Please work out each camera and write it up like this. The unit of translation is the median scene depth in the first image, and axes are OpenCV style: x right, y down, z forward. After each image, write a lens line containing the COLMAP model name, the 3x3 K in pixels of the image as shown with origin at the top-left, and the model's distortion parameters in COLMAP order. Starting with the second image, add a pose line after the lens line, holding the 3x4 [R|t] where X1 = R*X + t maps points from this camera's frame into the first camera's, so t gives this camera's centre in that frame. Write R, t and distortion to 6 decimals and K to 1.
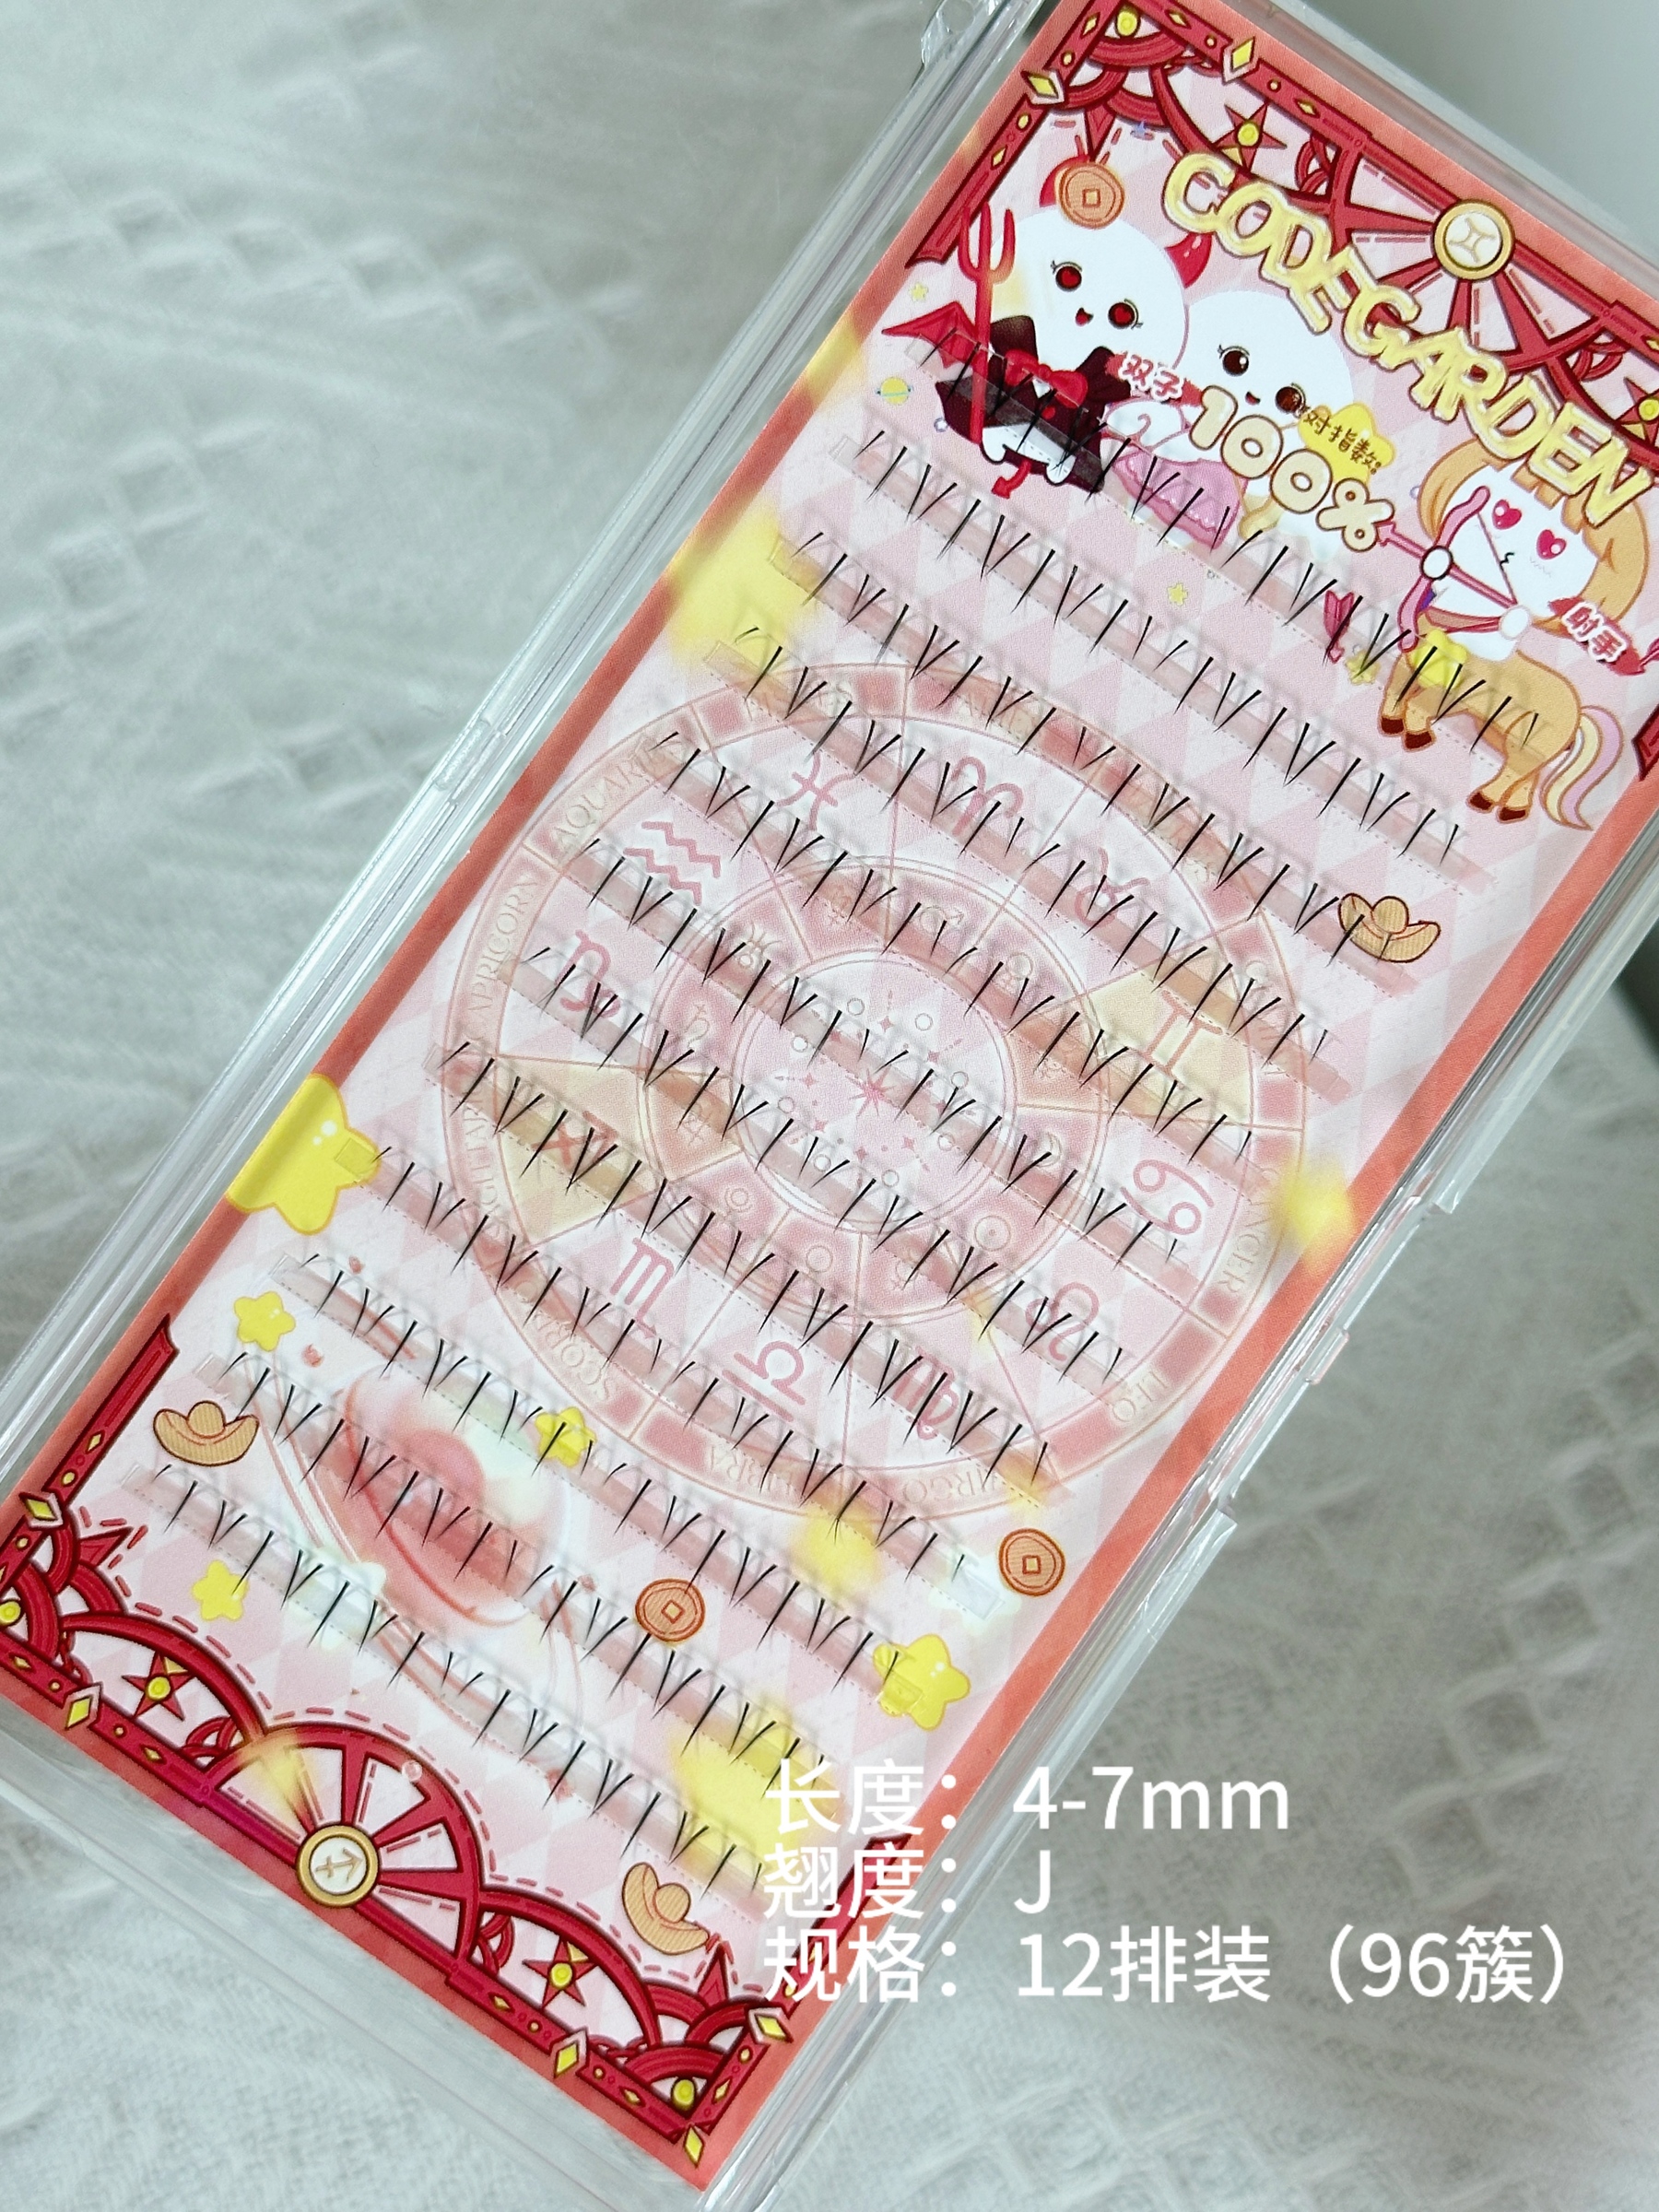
lens RADIAL K [[3258.7, 0, 829.5], [0, 3258.7, 1106.0], [0, 0, 1]] dist [0.175687, -0.516491]
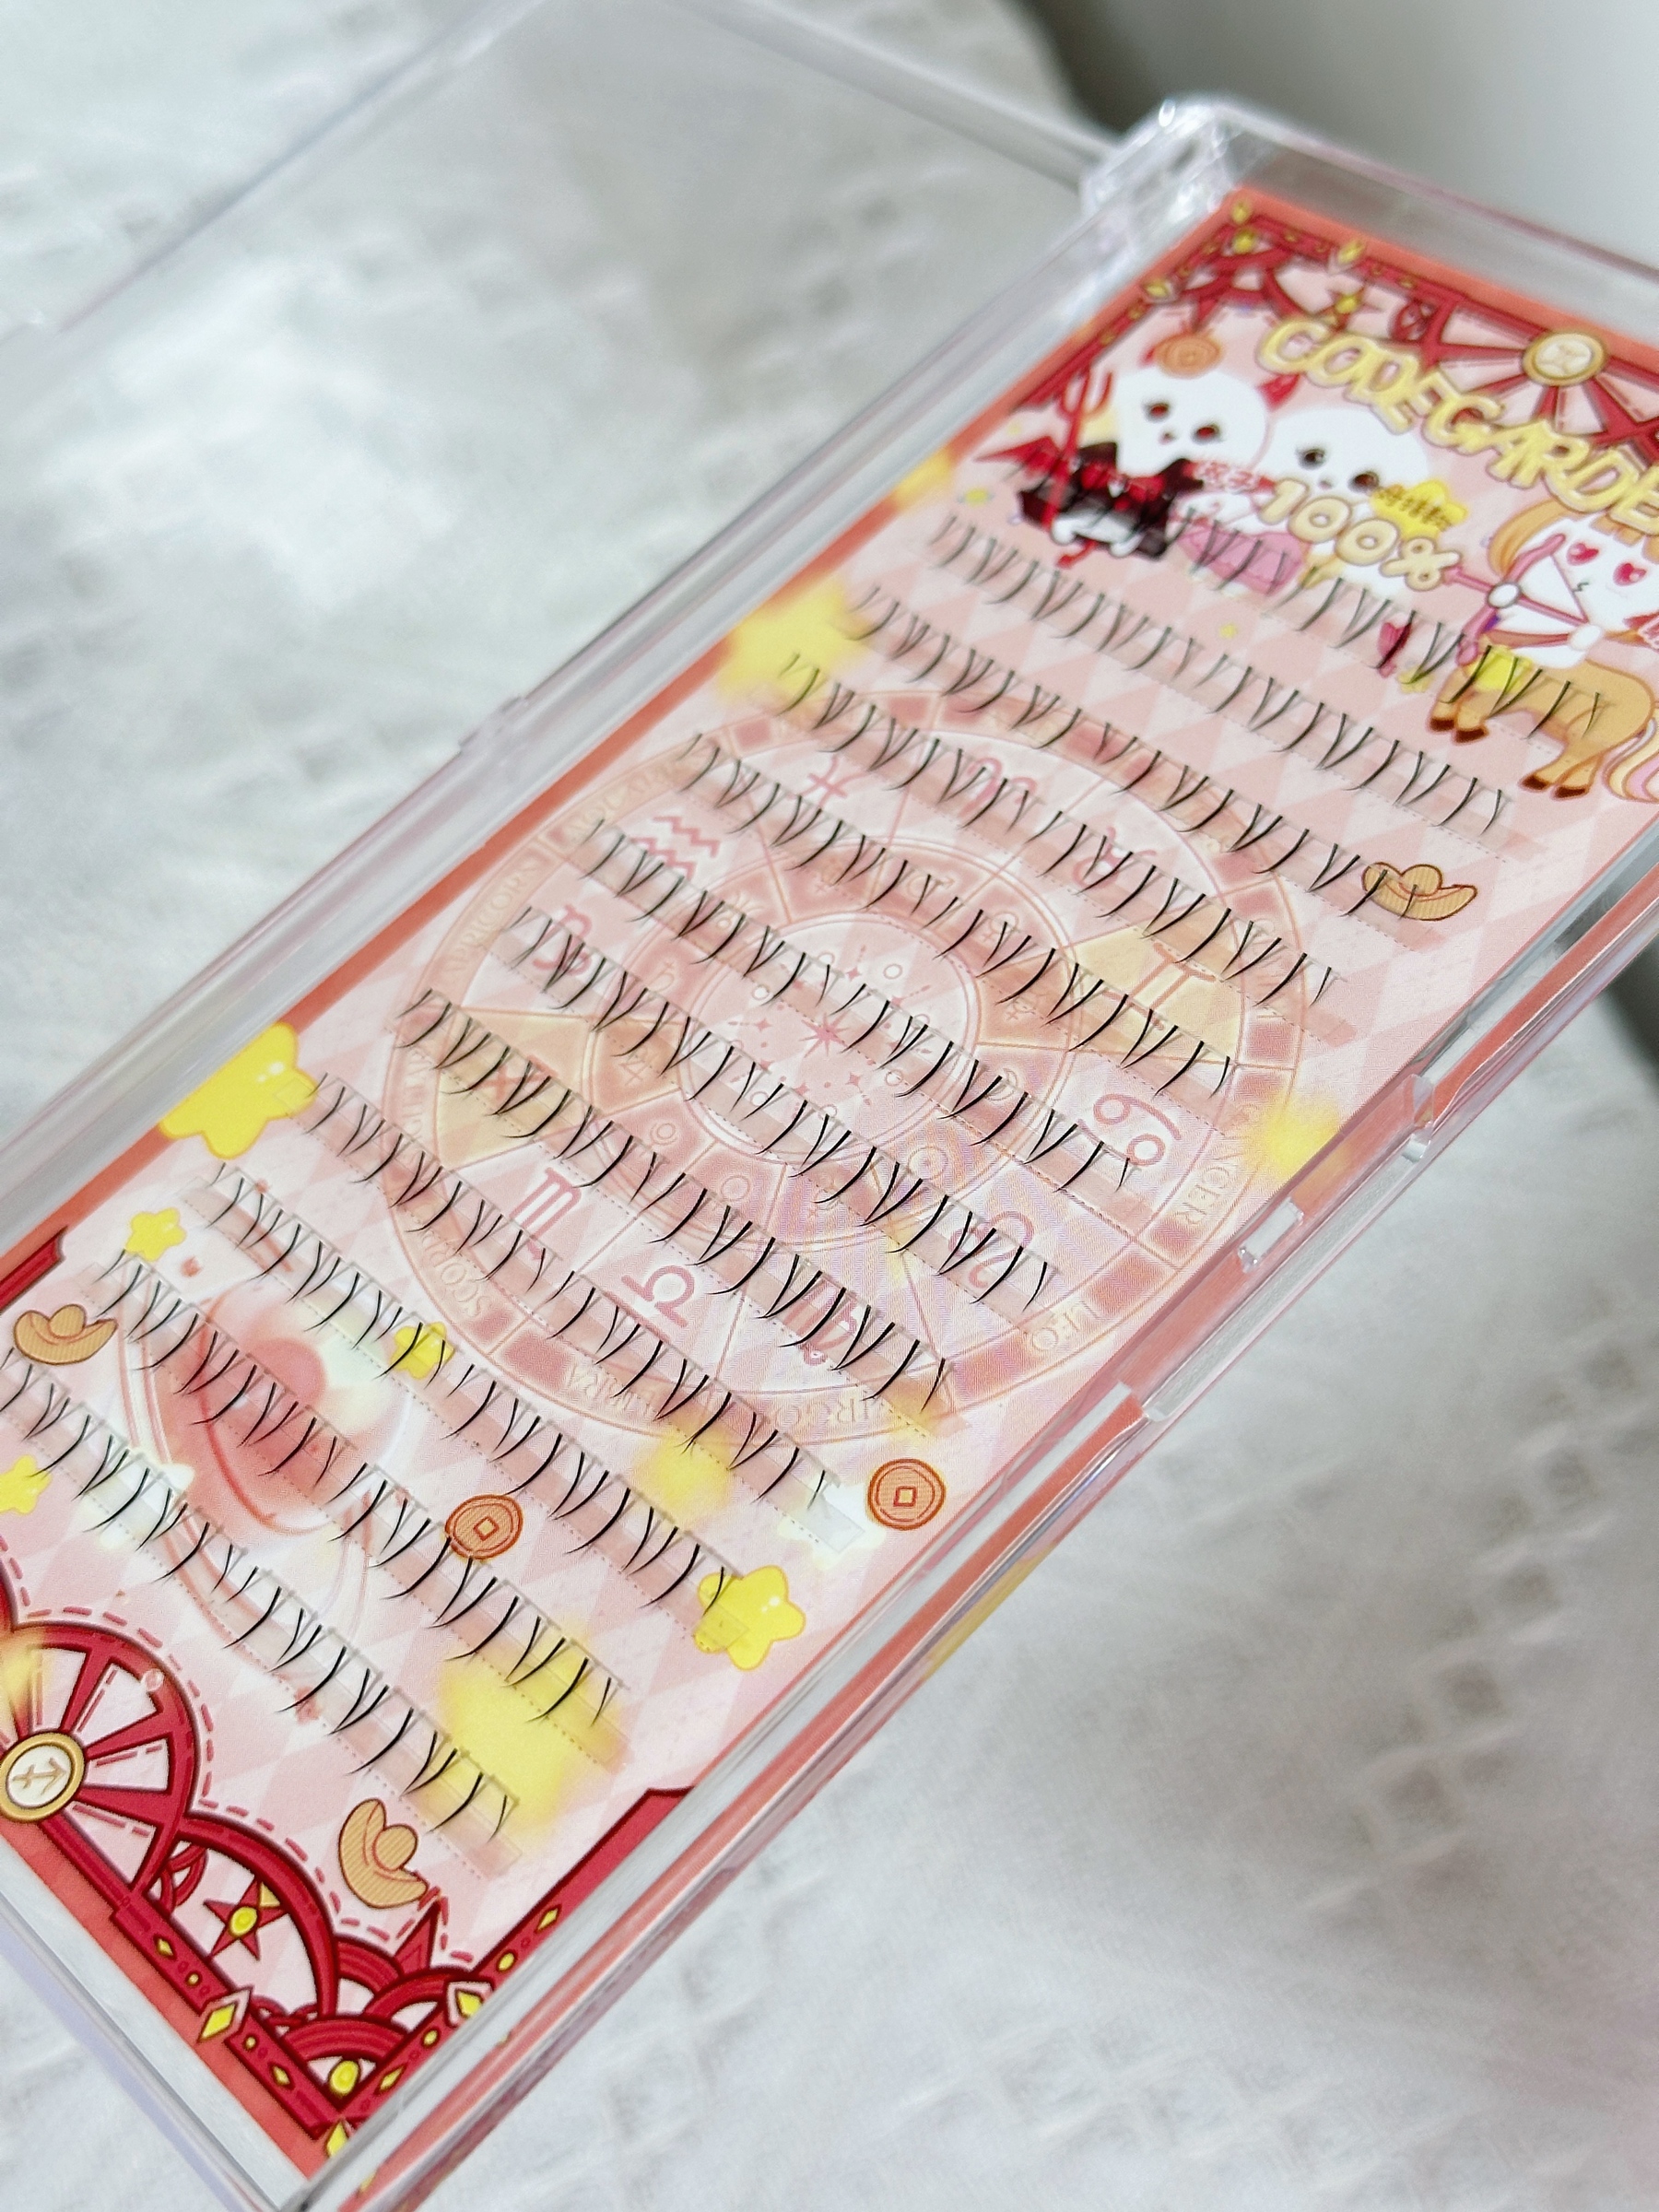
lens RADIAL K [[3258.7, 0, 829.5], [0, 3258.7, 1106.0], [0, 0, 1]] dist [0.175687, -0.516491]
pose [[0.950732, 0.000090, -0.310015, 0.295365], [-0.178217, 0.818405, -0.546307, 0.507483], [0.253669, 0.574641, 0.778100, 0.305871]]
